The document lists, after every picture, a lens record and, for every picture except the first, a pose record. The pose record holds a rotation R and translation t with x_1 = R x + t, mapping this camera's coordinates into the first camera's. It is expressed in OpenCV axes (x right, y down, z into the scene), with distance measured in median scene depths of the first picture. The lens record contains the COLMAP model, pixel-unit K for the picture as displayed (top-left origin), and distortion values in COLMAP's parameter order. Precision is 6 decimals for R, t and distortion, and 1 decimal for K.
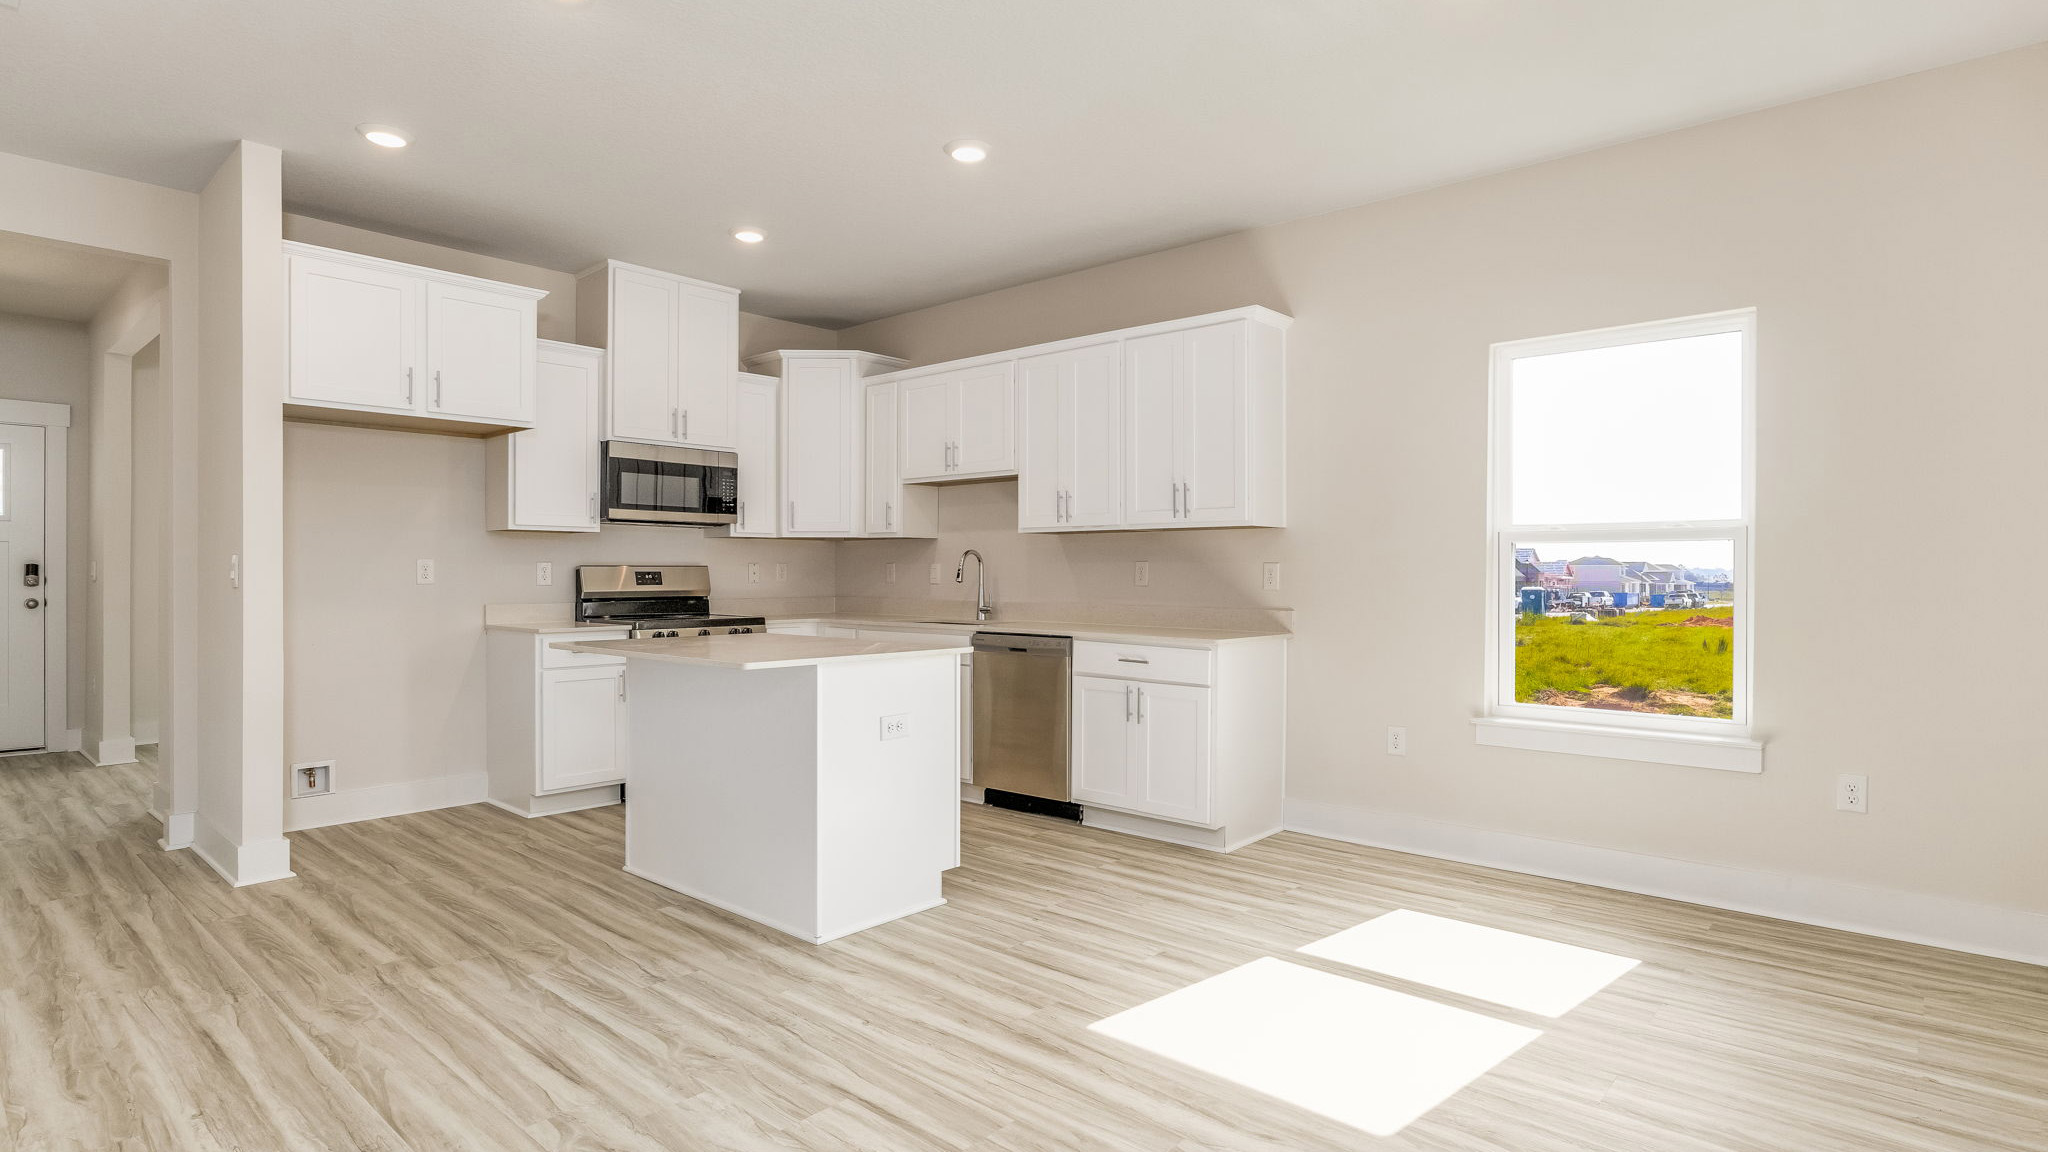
lens RADIAL K [[1050.3, 0, 1024.0], [0, 1050.3, 576.0], [0, 0, 1]] dist [-0.001366, 0.000333]
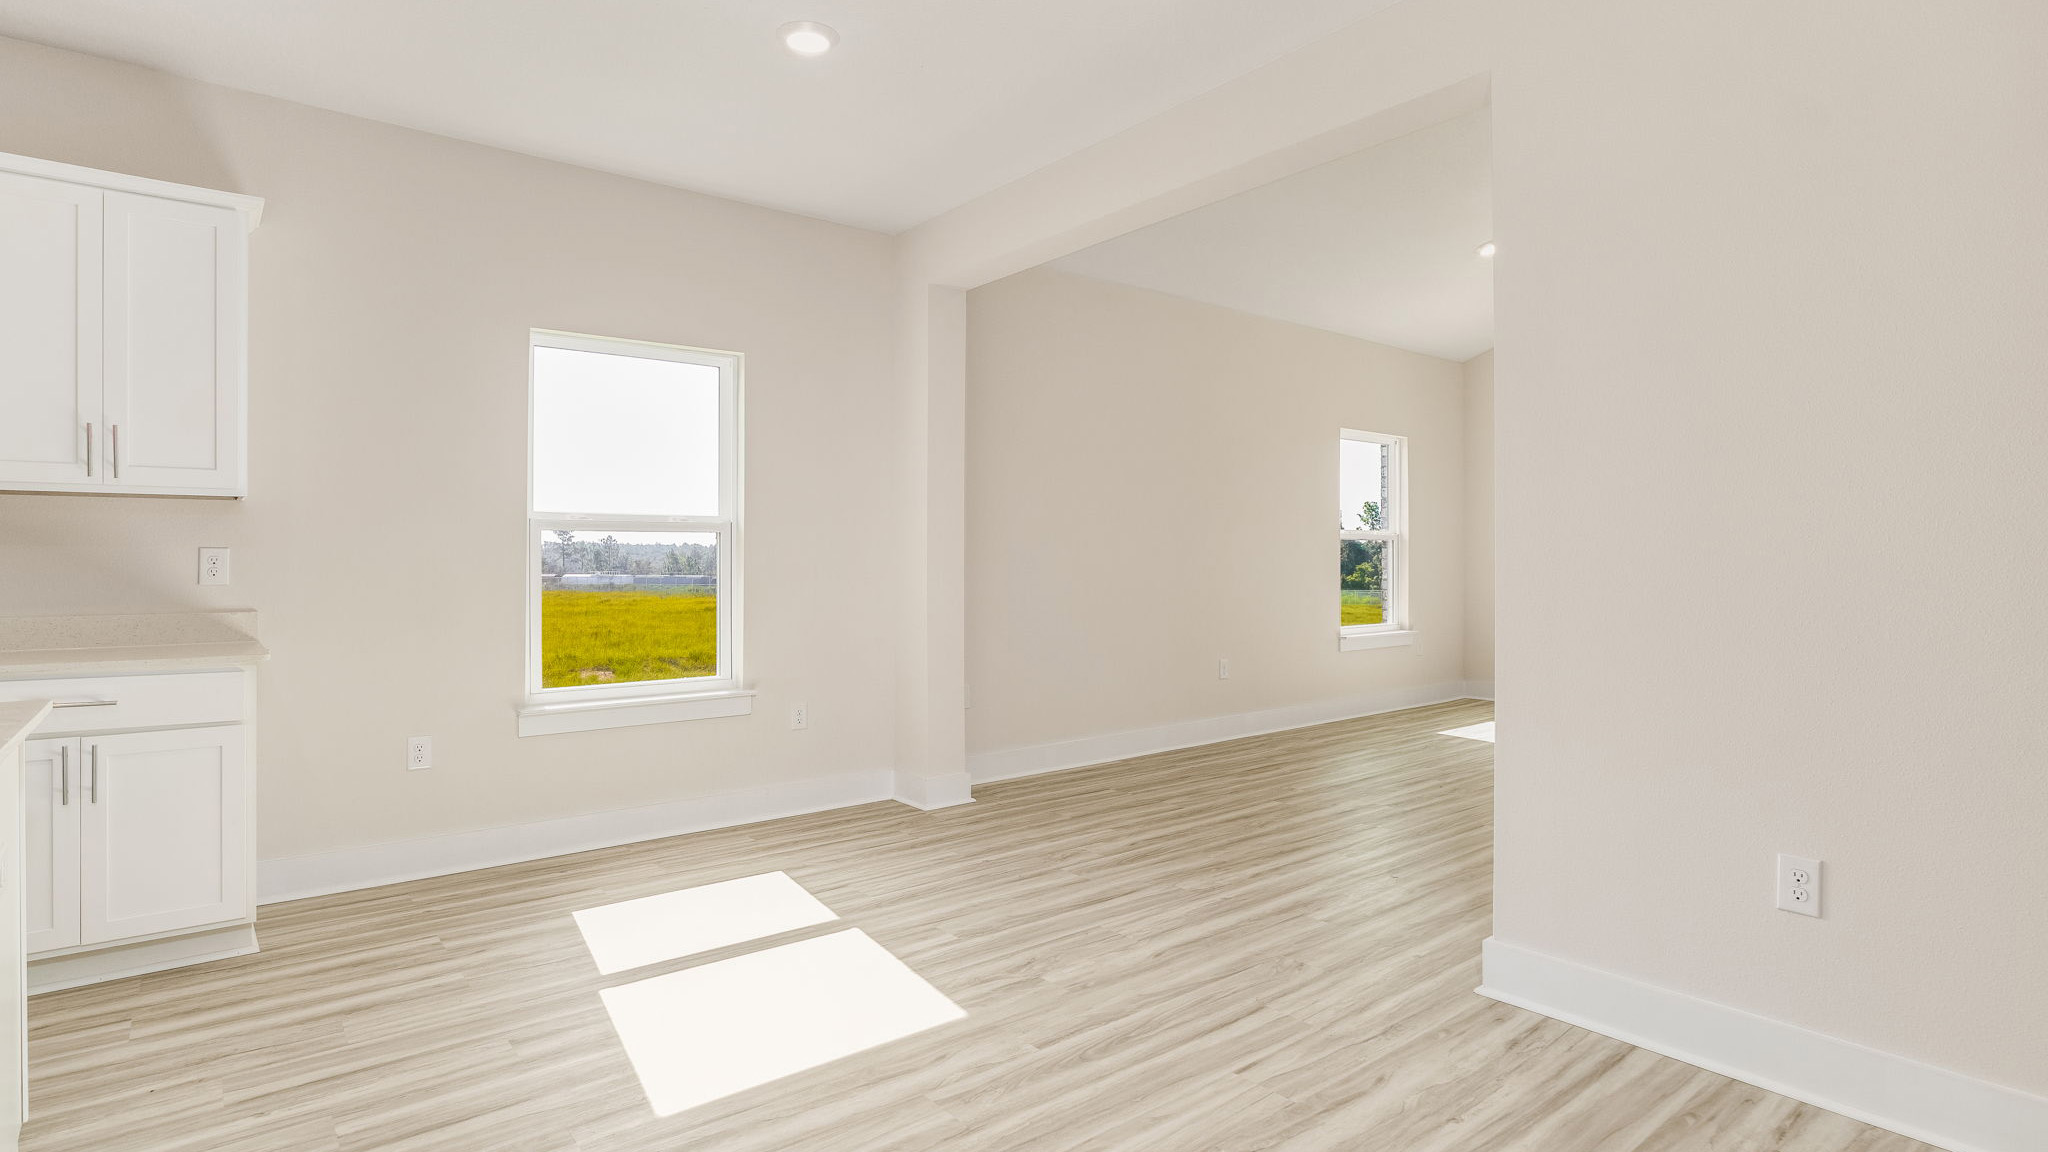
lens RADIAL K [[1054.5, 0, 1032.0], [0, 1054.5, 554.2], [0, 0, 1]] dist [0.001009, 0.000465]
pose [[0.168798, 0.000780, 0.985650, -0.369711], [0.008278, 0.999963, -0.002209, -0.001788], [-0.985616, 0.008532, 0.168786, 0.302349]]
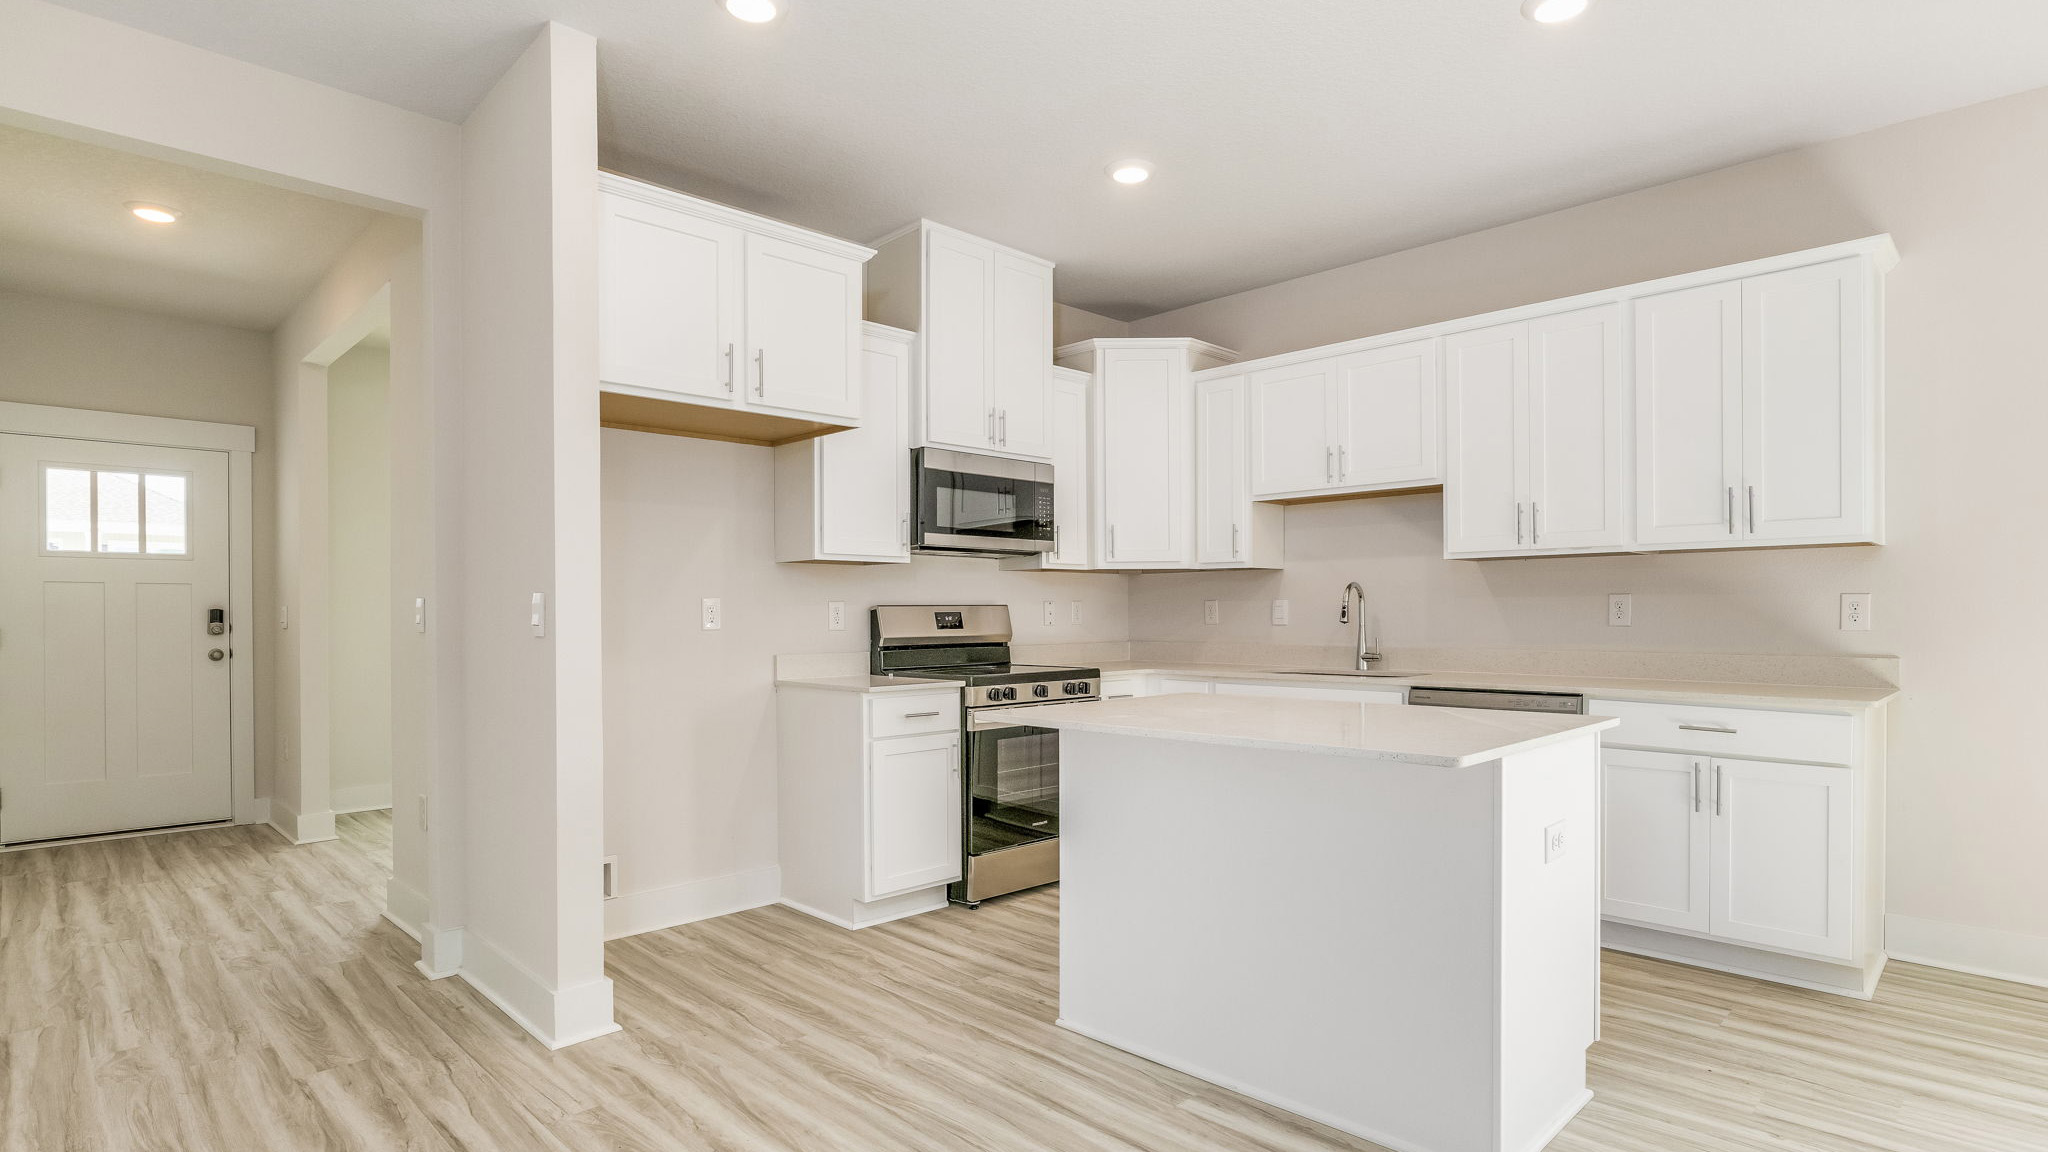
lens RADIAL K [[1047.3, 0, 1032.8], [0, 1047.3, 620.9], [0, 0, 1]] dist [-0.029652, 0.020132]
pose [[0.998560, -0.006910, -0.053192, -0.288478], [0.007112, 0.999968, 0.003610, -0.000257], [0.053166, -0.003983, 0.998578, 0.229134]]
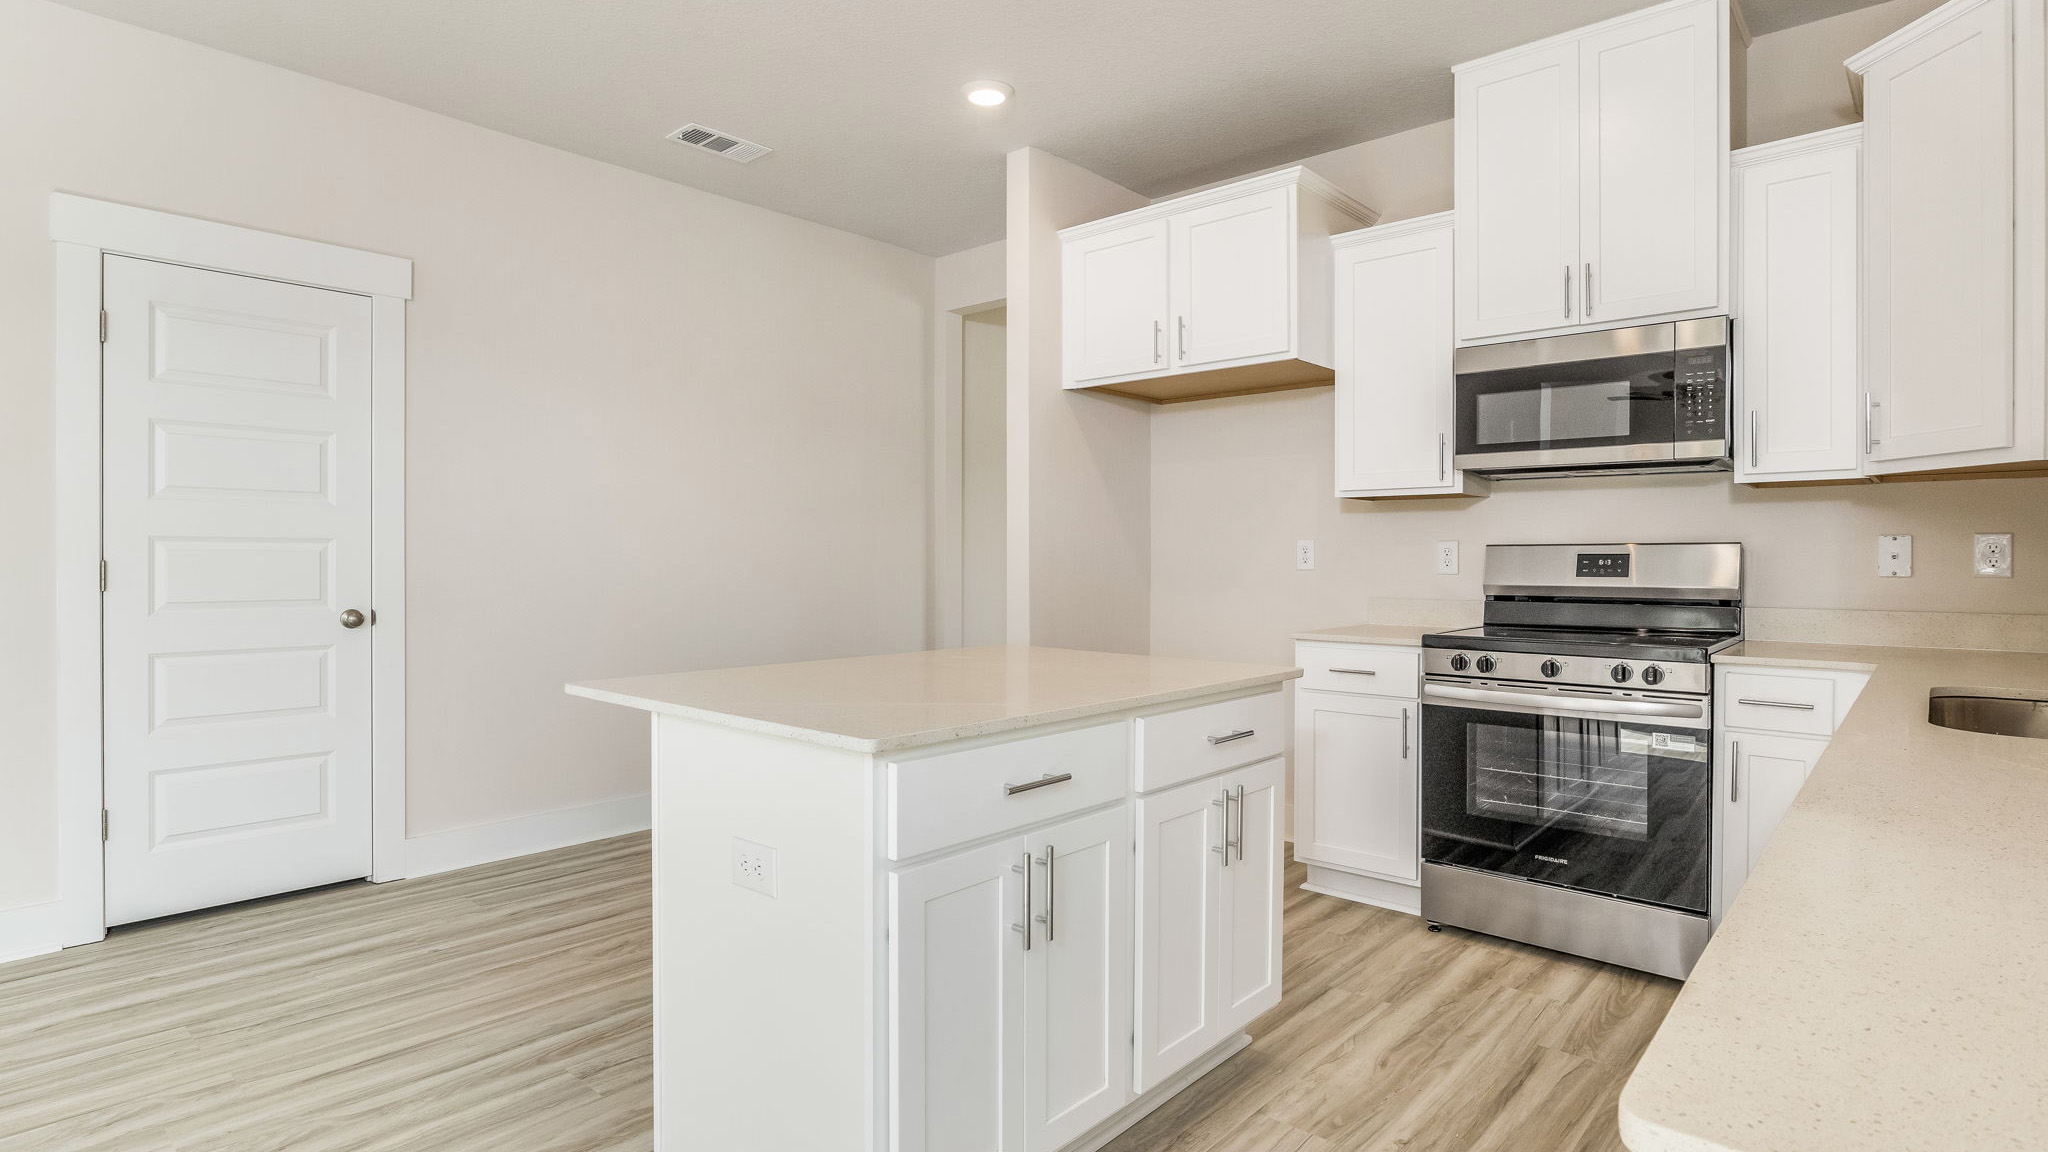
lens RADIAL K [[1045.3, 0, 1025.4], [0, 1045.3, 564.4], [0, 0, 1]] dist [-0.003999, -0.000419]
pose [[0.008550, 0.007056, -0.999939, 0.253926], [-0.004927, 0.999963, 0.007014, -0.001063], [0.999951, 0.004867, 0.008584, 0.778388]]
